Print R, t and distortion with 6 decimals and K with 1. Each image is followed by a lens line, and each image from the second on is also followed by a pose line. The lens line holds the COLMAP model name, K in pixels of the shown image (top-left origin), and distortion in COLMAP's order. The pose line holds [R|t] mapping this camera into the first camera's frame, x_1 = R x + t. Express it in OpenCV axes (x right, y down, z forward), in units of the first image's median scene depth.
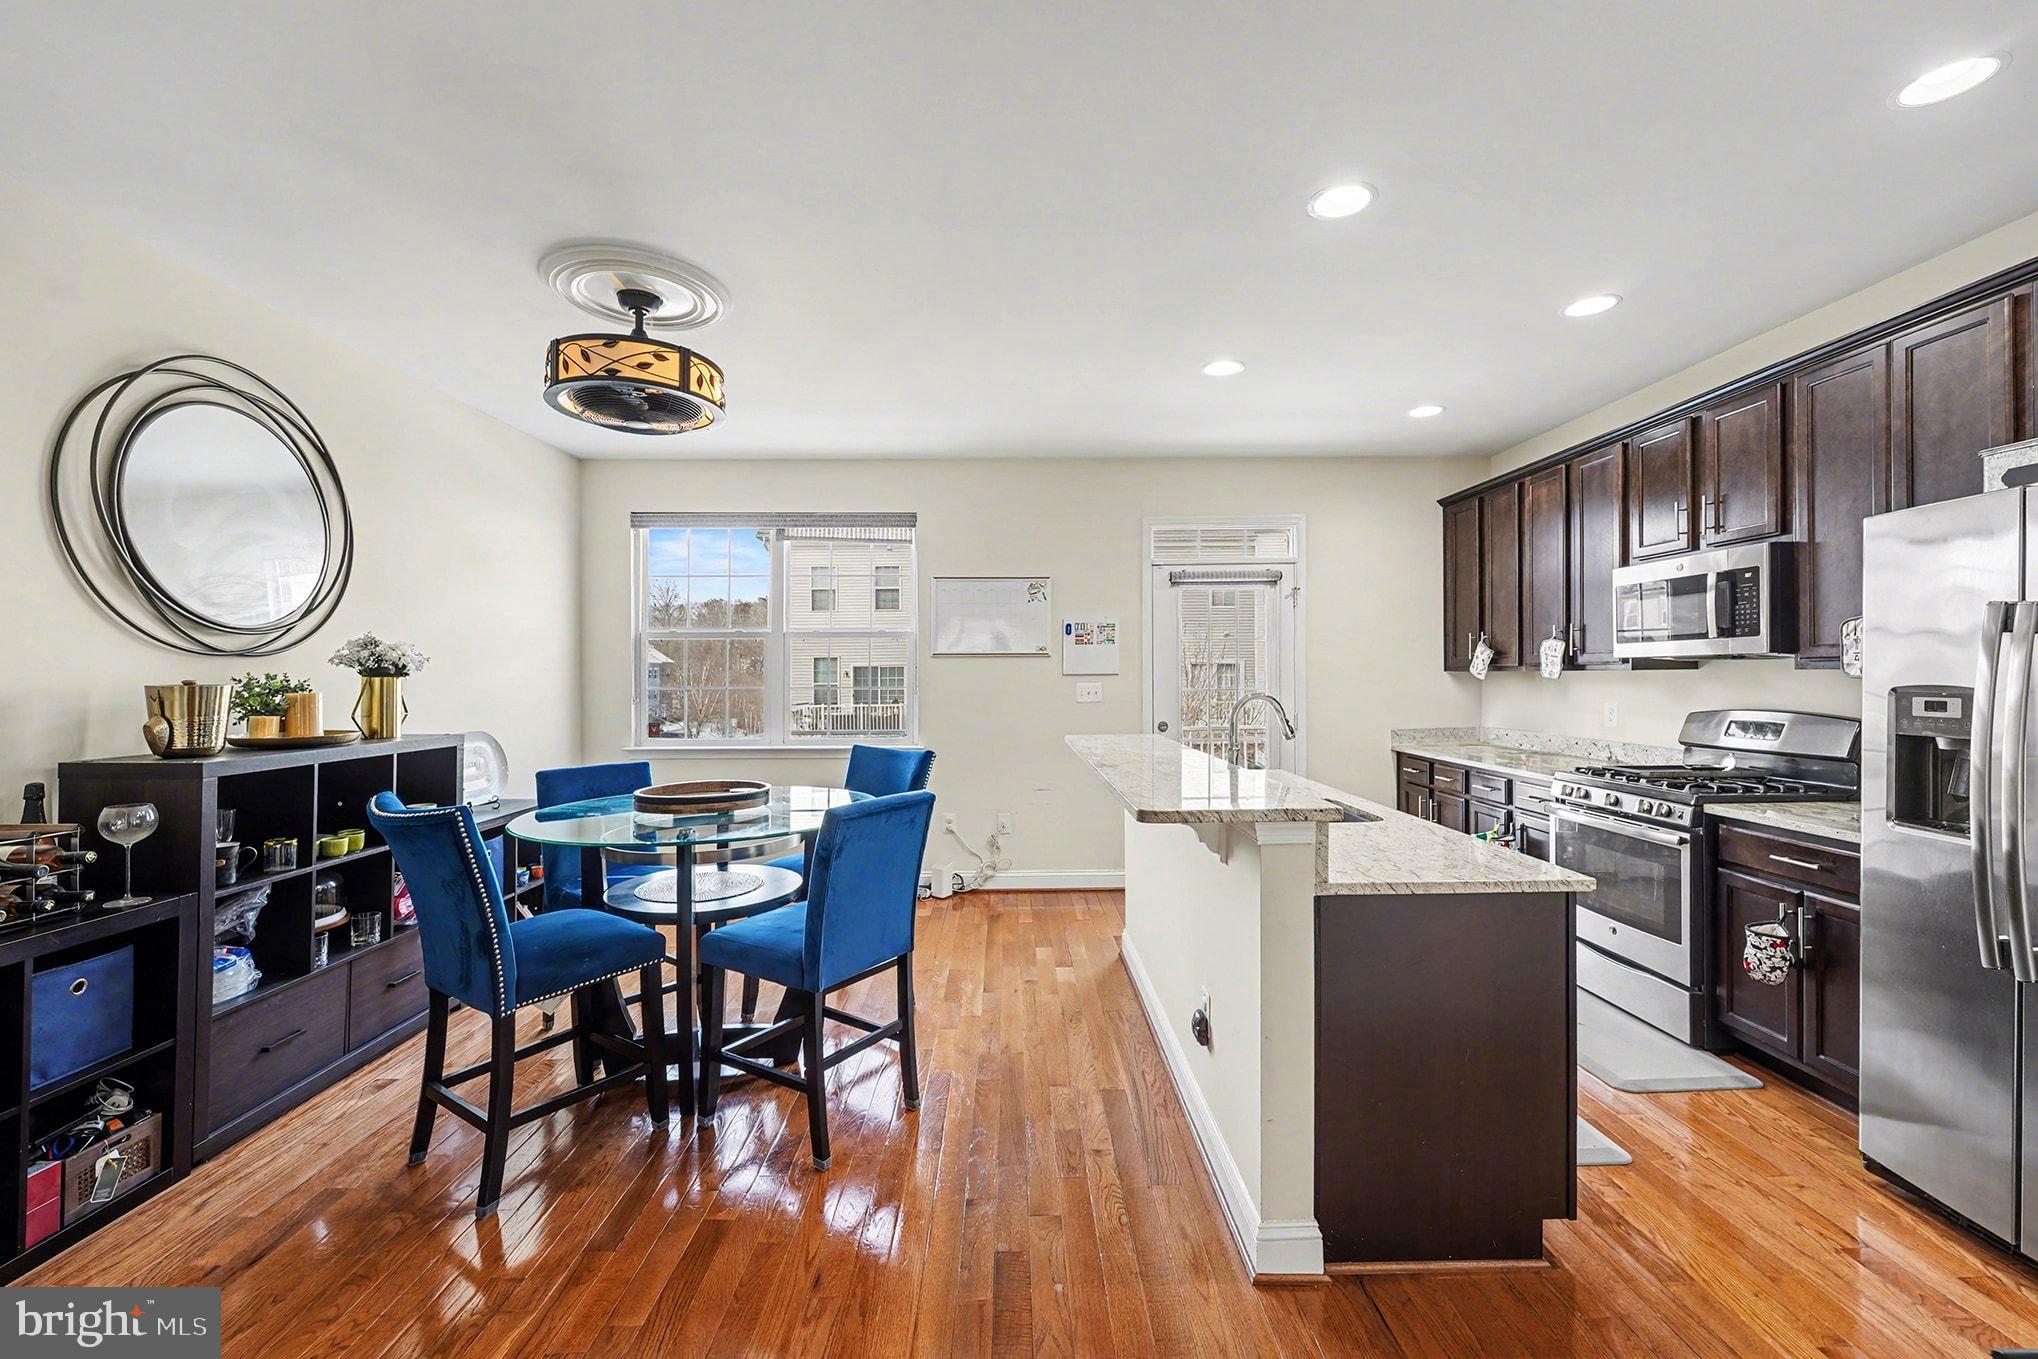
lens RADIAL K [[836.2, 0, 1019.0], [0, 836.2, 679.5], [0, 0, 1]] dist [-0.000038, -0.000291]
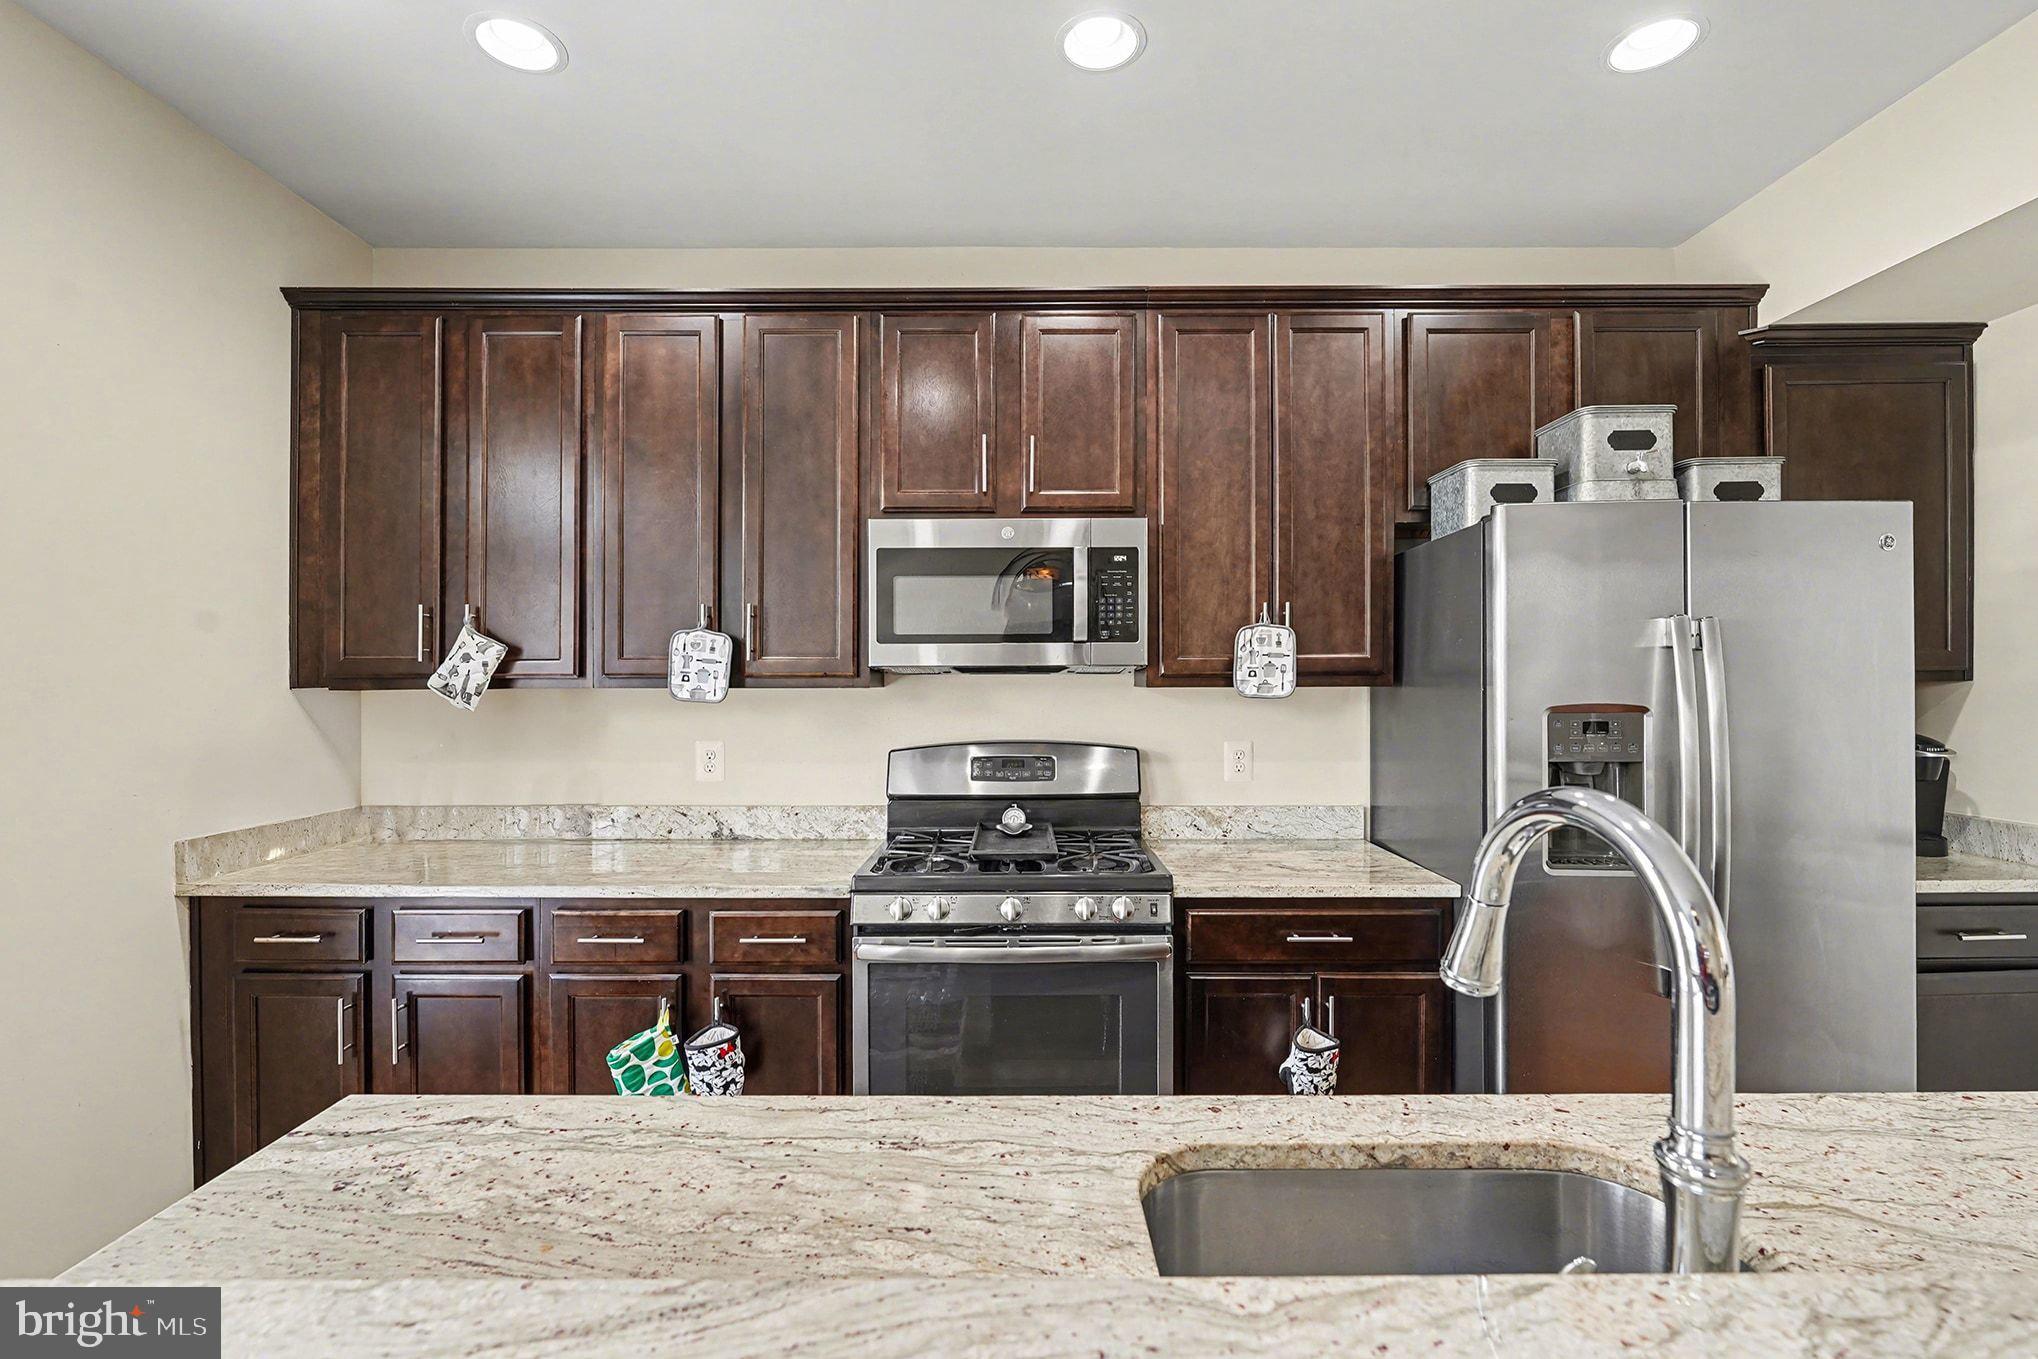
lens RADIAL K [[899.8, 0, 1010.1], [0, 899.8, 690.4], [0, 0, 1]] dist [-0.000779, -0.000390]
pose [[0.015005, 0.008452, 0.999852, 0.074608], [0.007553, 0.999935, -0.008566, -0.002801], [-0.999859, 0.007680, 0.014940, 0.998275]]
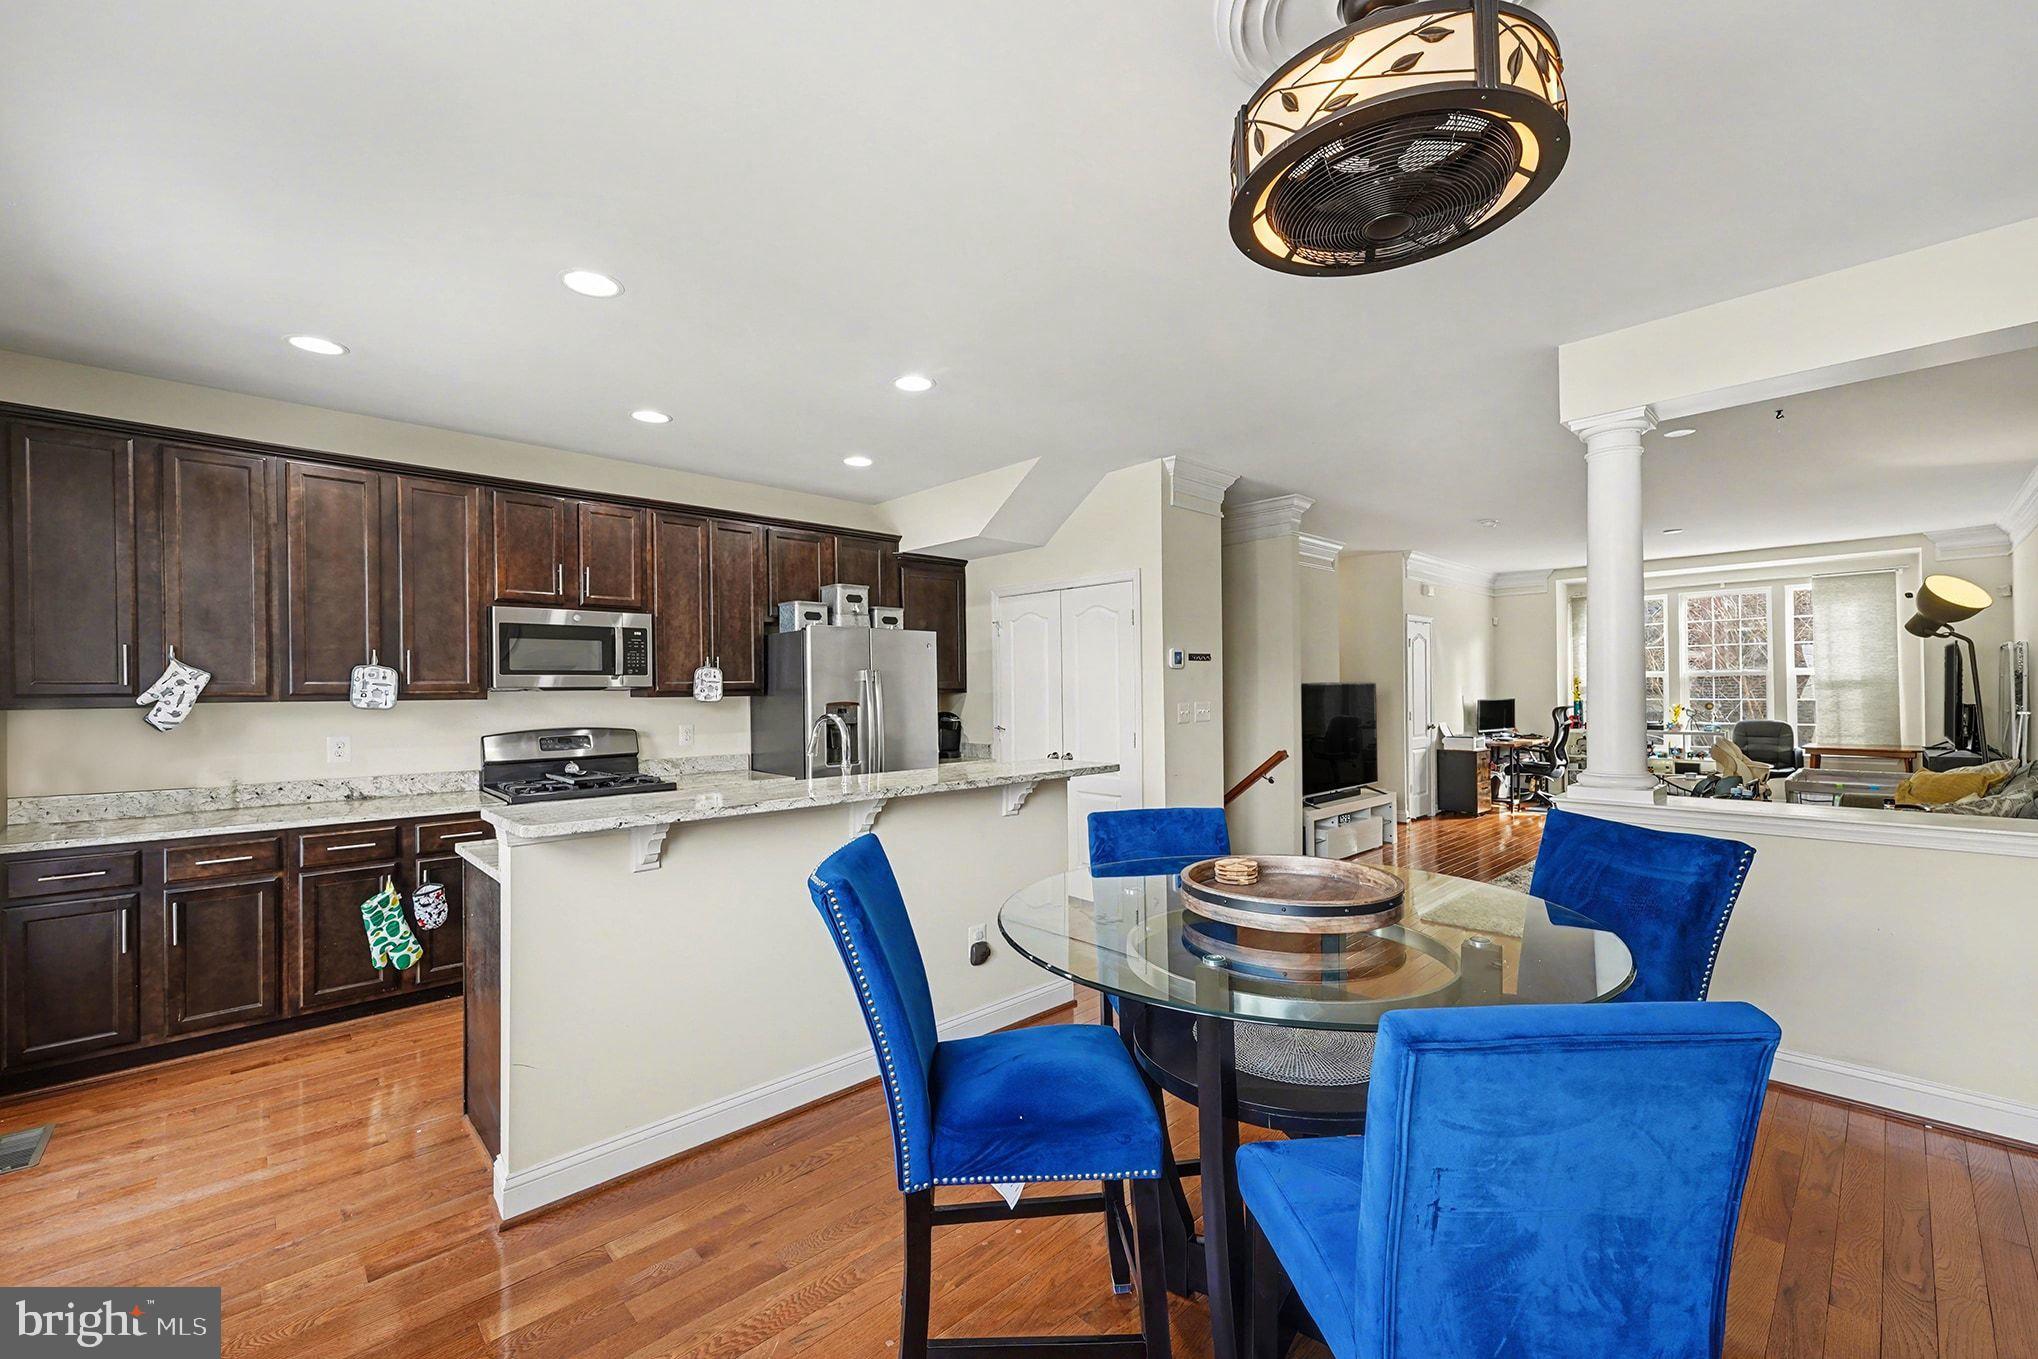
lens RADIAL K [[832.3, 0, 1015.4], [0, 832.3, 693.1], [0, 0, 1]] dist [0.000269, -0.000150]
pose [[-0.675815, 0.012961, 0.736957, -0.611299], [0.019344, 0.999813, 0.000155, -0.006687], [-0.736817, 0.014360, -0.675940, 1.384371]]
